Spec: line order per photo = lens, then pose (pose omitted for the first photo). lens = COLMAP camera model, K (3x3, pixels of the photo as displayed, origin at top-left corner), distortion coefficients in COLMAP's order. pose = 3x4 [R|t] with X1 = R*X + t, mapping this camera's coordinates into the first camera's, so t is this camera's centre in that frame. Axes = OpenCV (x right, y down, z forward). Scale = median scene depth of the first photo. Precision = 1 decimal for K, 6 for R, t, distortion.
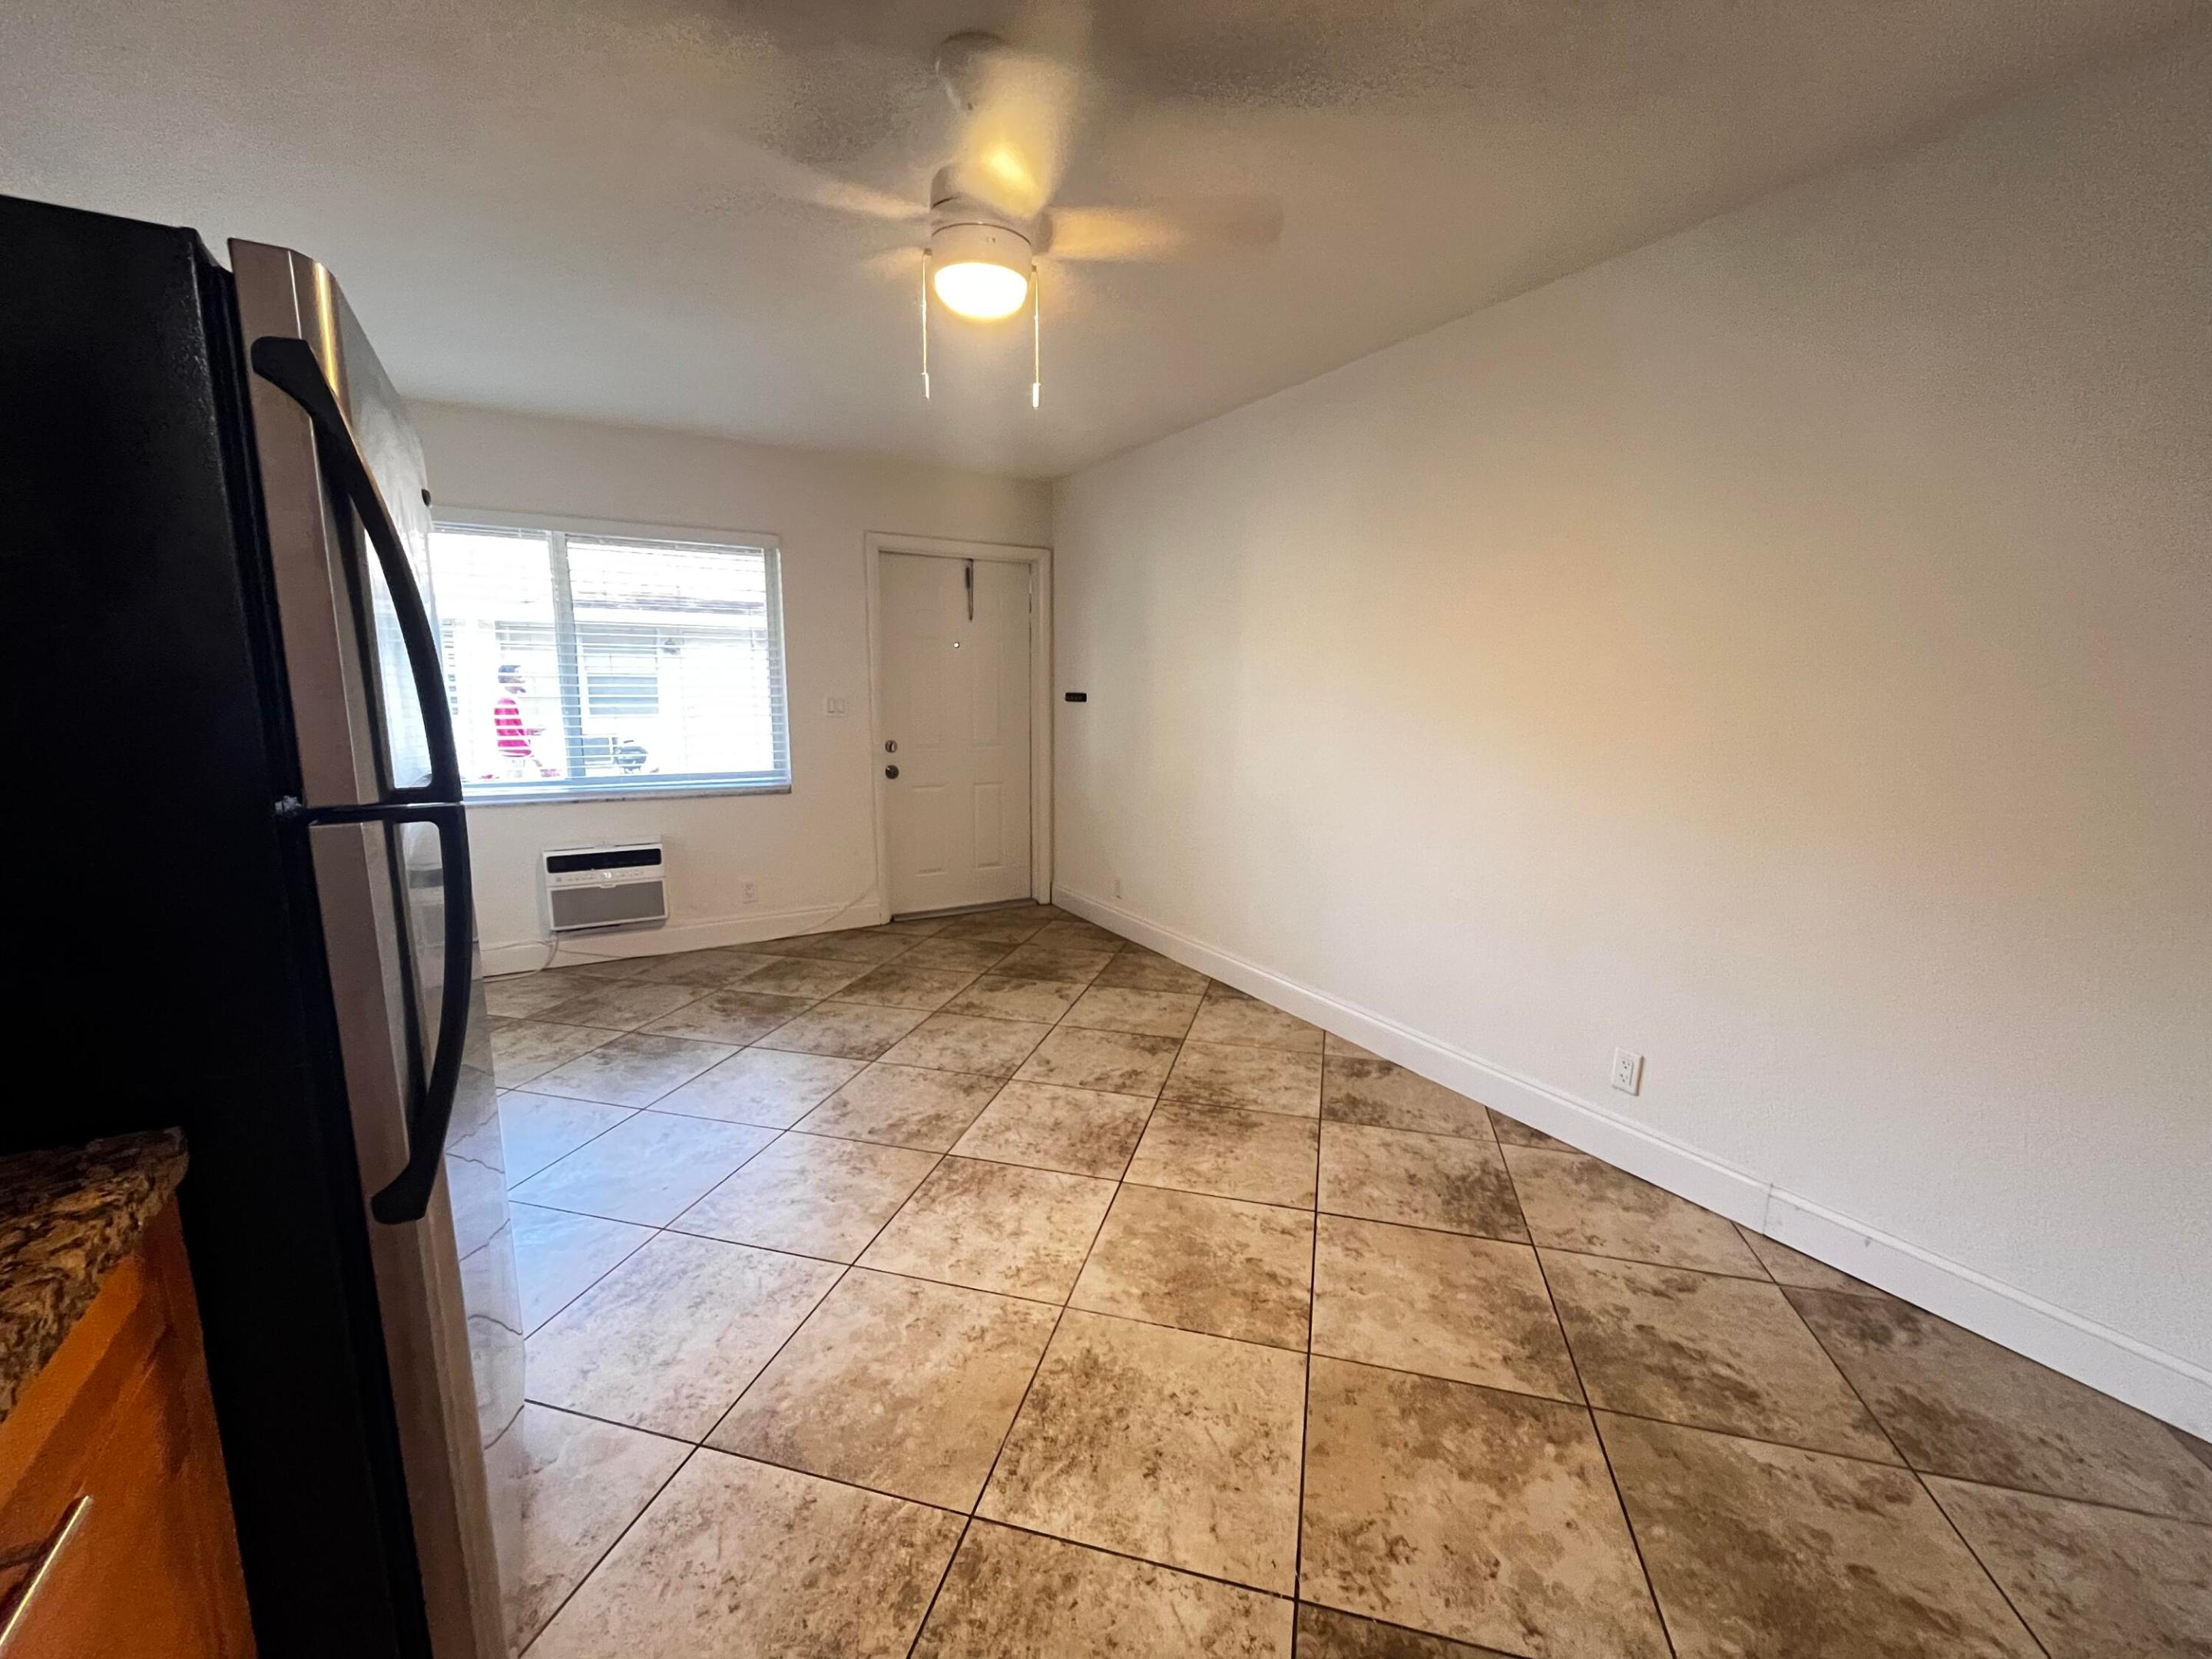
lens RADIAL K [[896.8, 0, 1106.0], [0, 896.8, 829.5], [0, 0, 1]] dist [-0.003329, -0.000285]
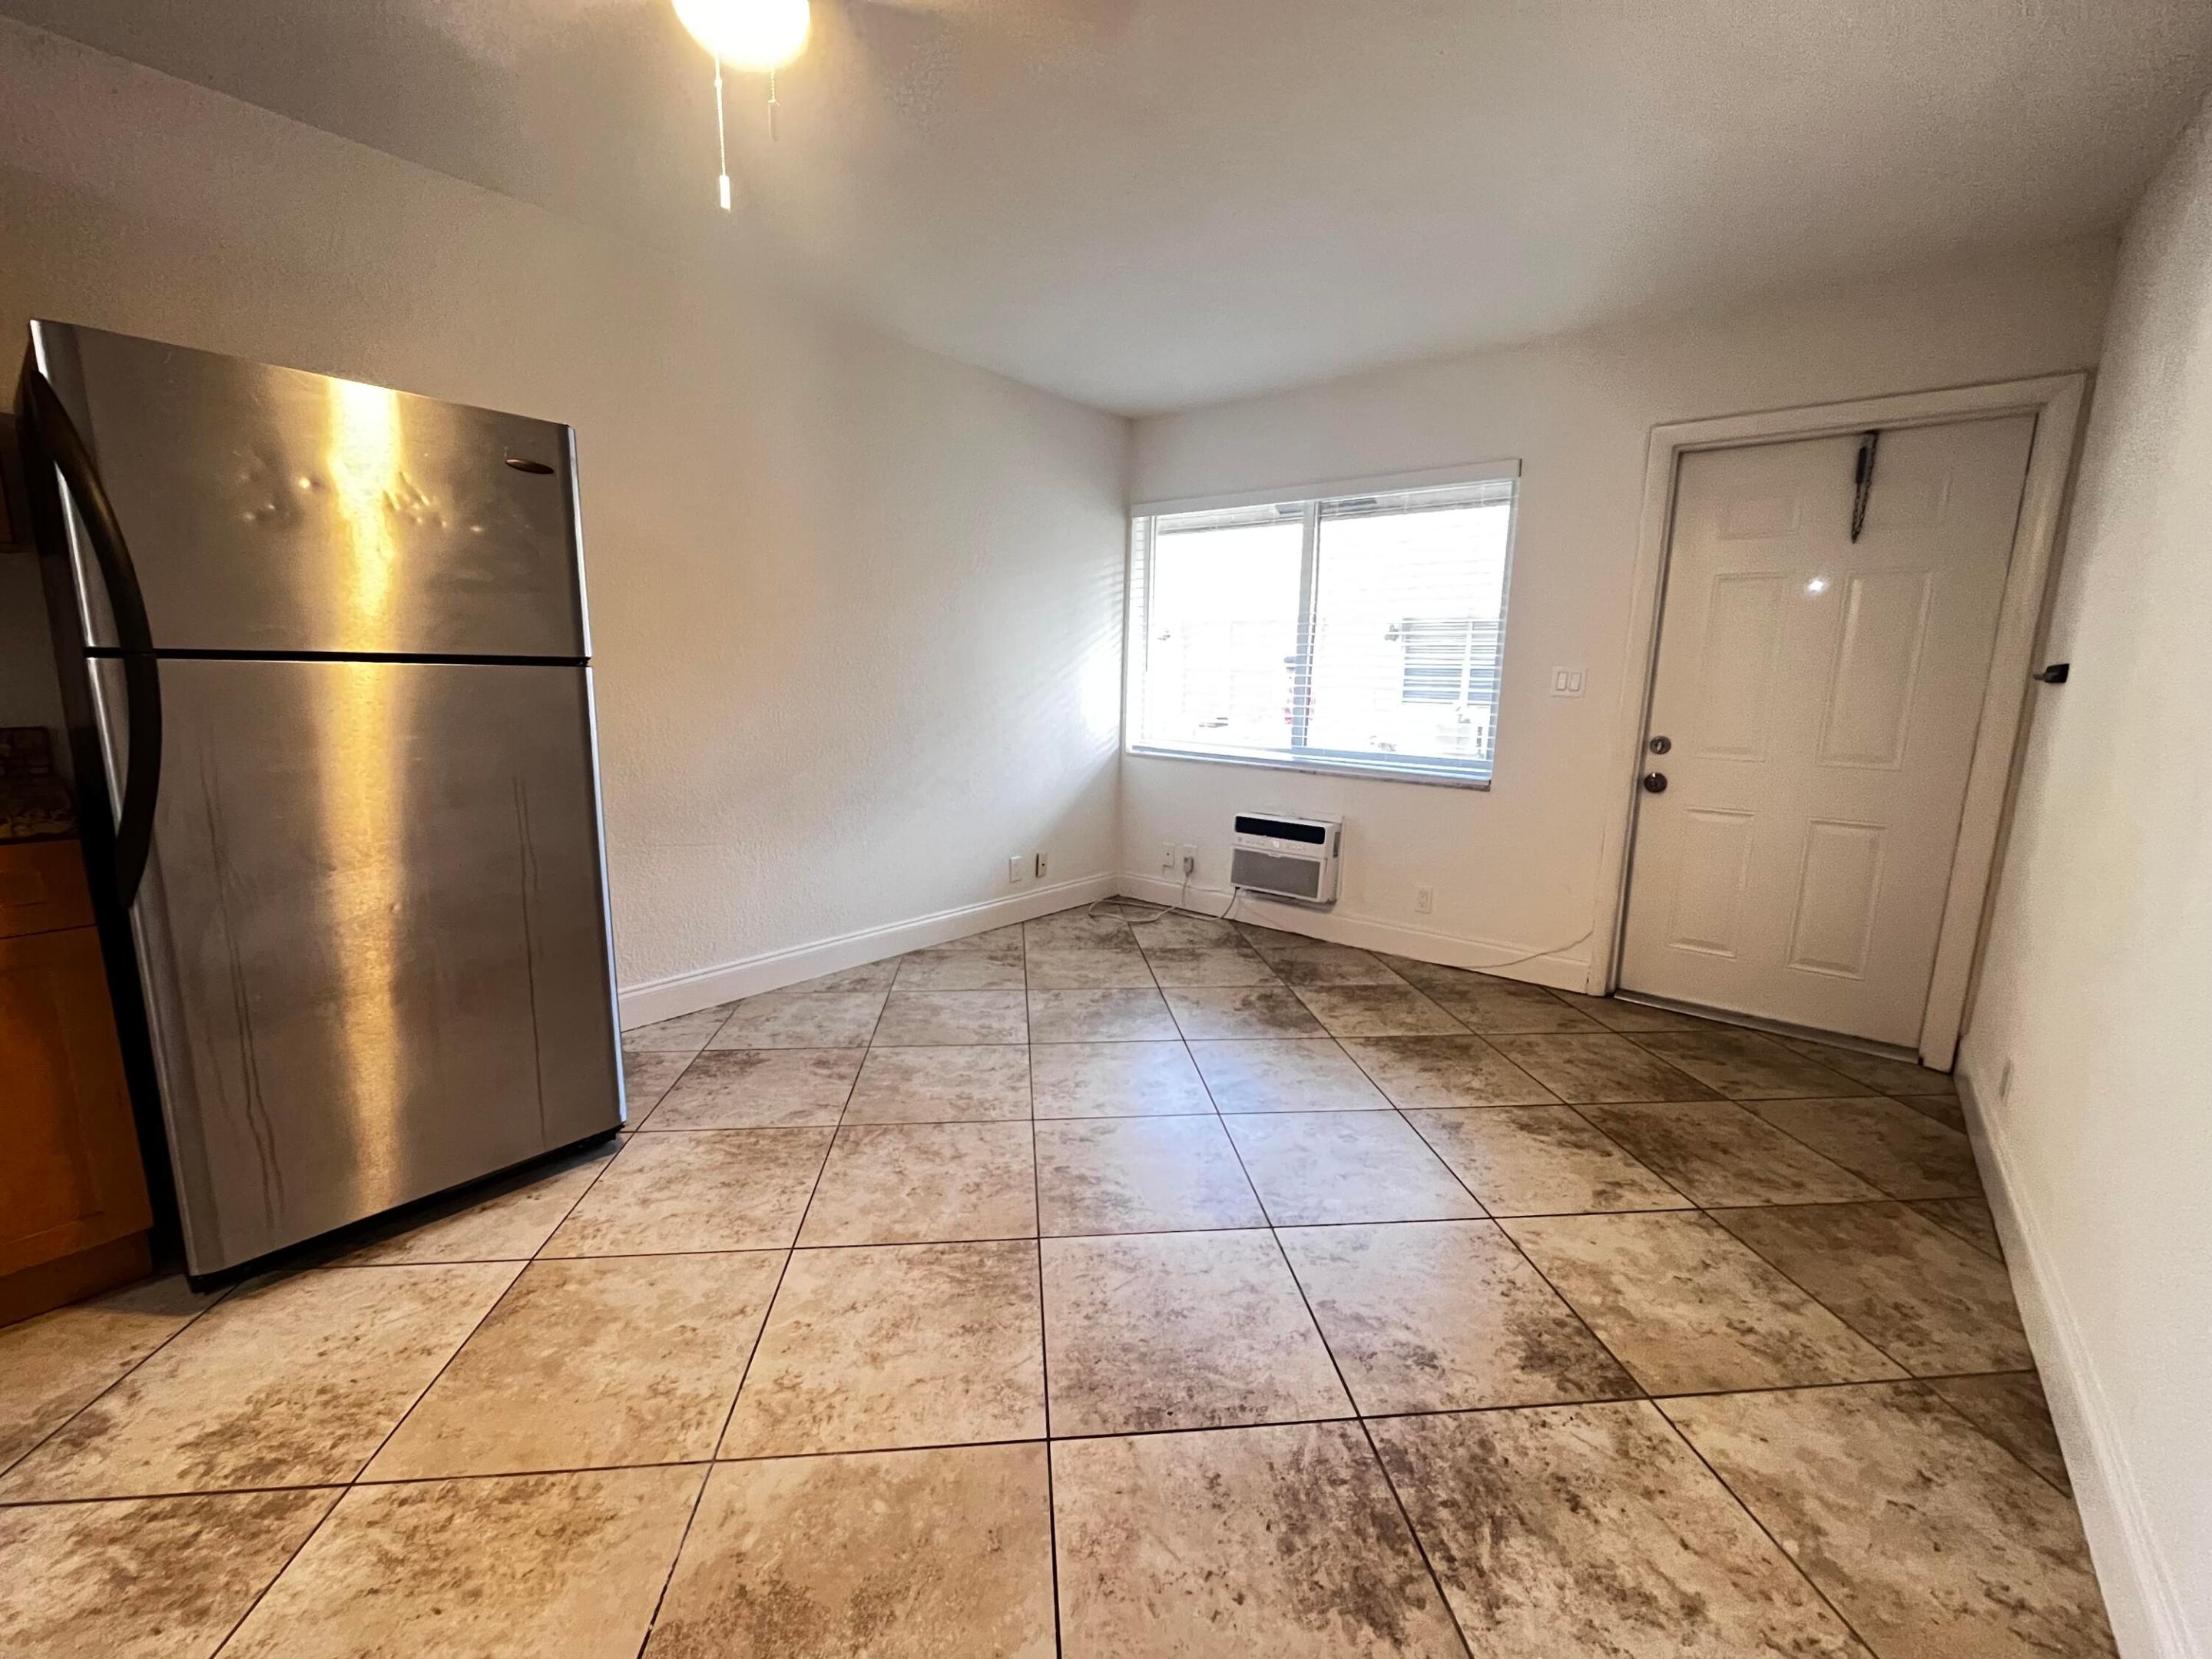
lens RADIAL K [[896.8, 0, 1106.0], [0, 896.8, 829.5], [0, 0, 1]] dist [-0.003329, -0.000285]
pose [[0.349732, 0.159115, -0.923239, 0.329342], [-0.166235, 0.980373, 0.105990, -0.043920], [0.921983, 0.116407, 0.369319, 0.499741]]
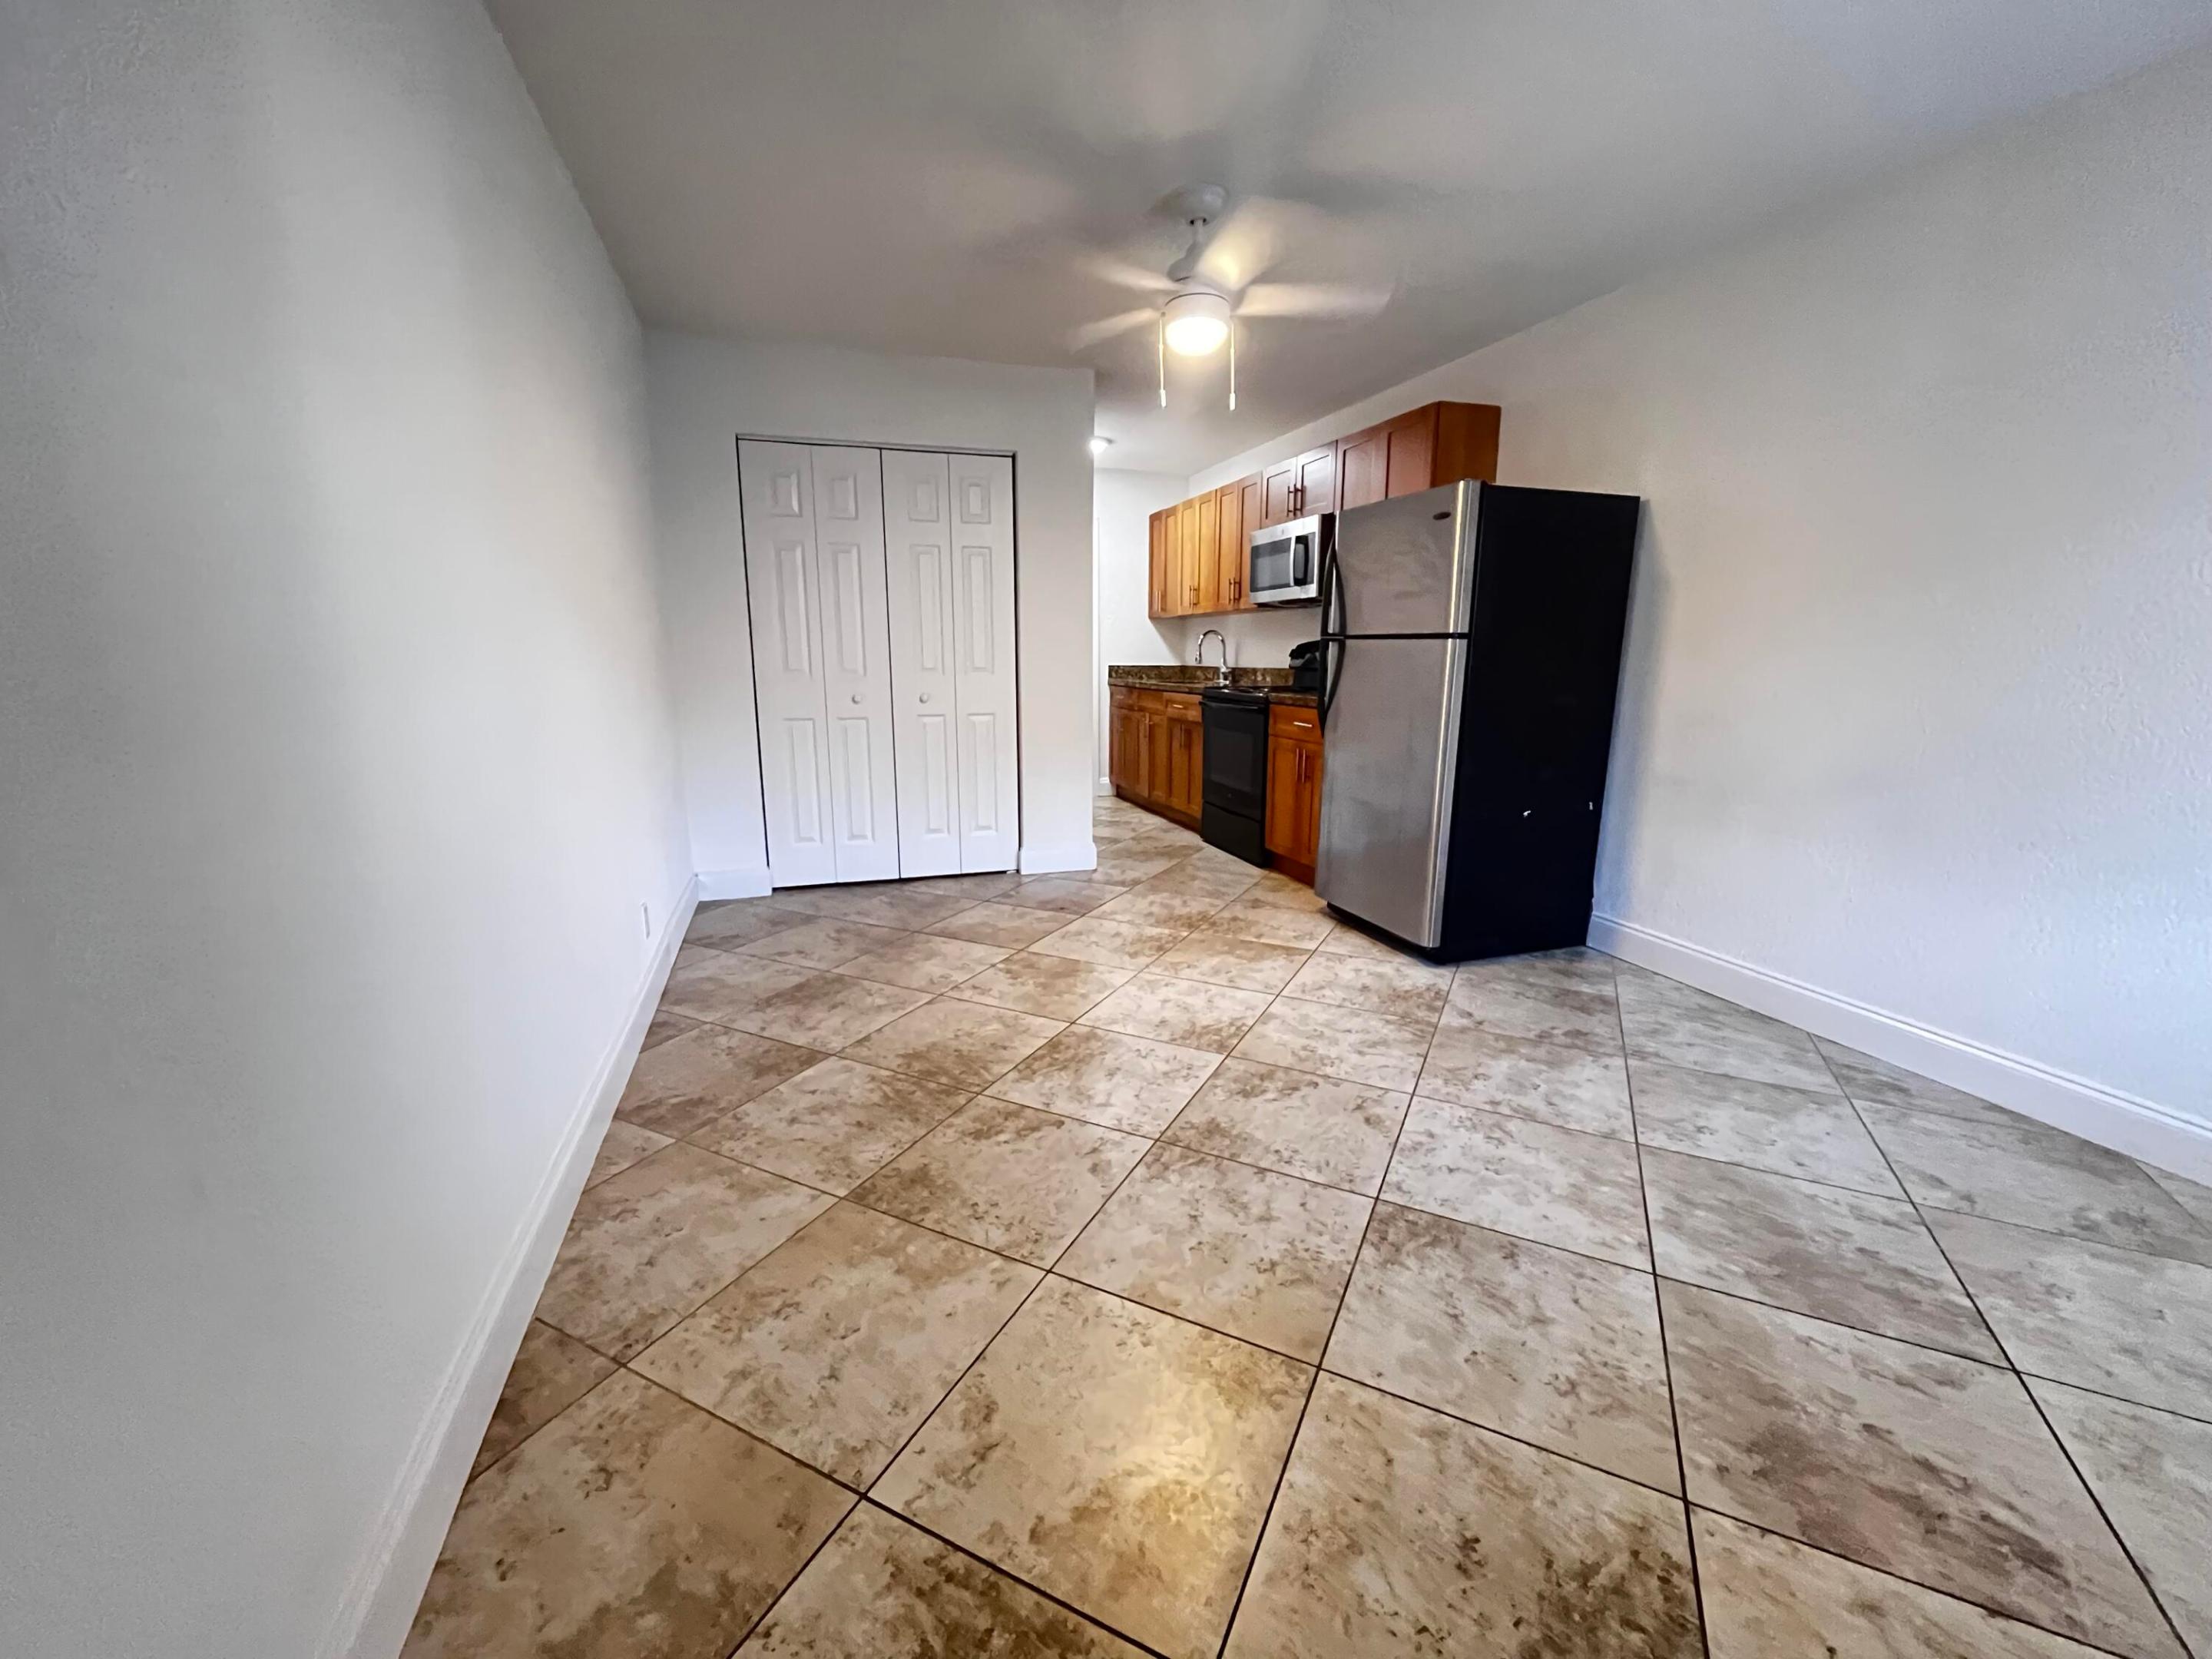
lens RADIAL K [[896.8, 0, 1106.0], [0, 896.8, 829.5], [0, 0, 1]] dist [-0.003329, -0.000285]
pose [[-0.977393, -0.054259, 0.204348, -0.161887], [0.021829, 0.935447, 0.352793, -0.163768], [-0.210299, 0.349278, -0.913115, 1.274321]]
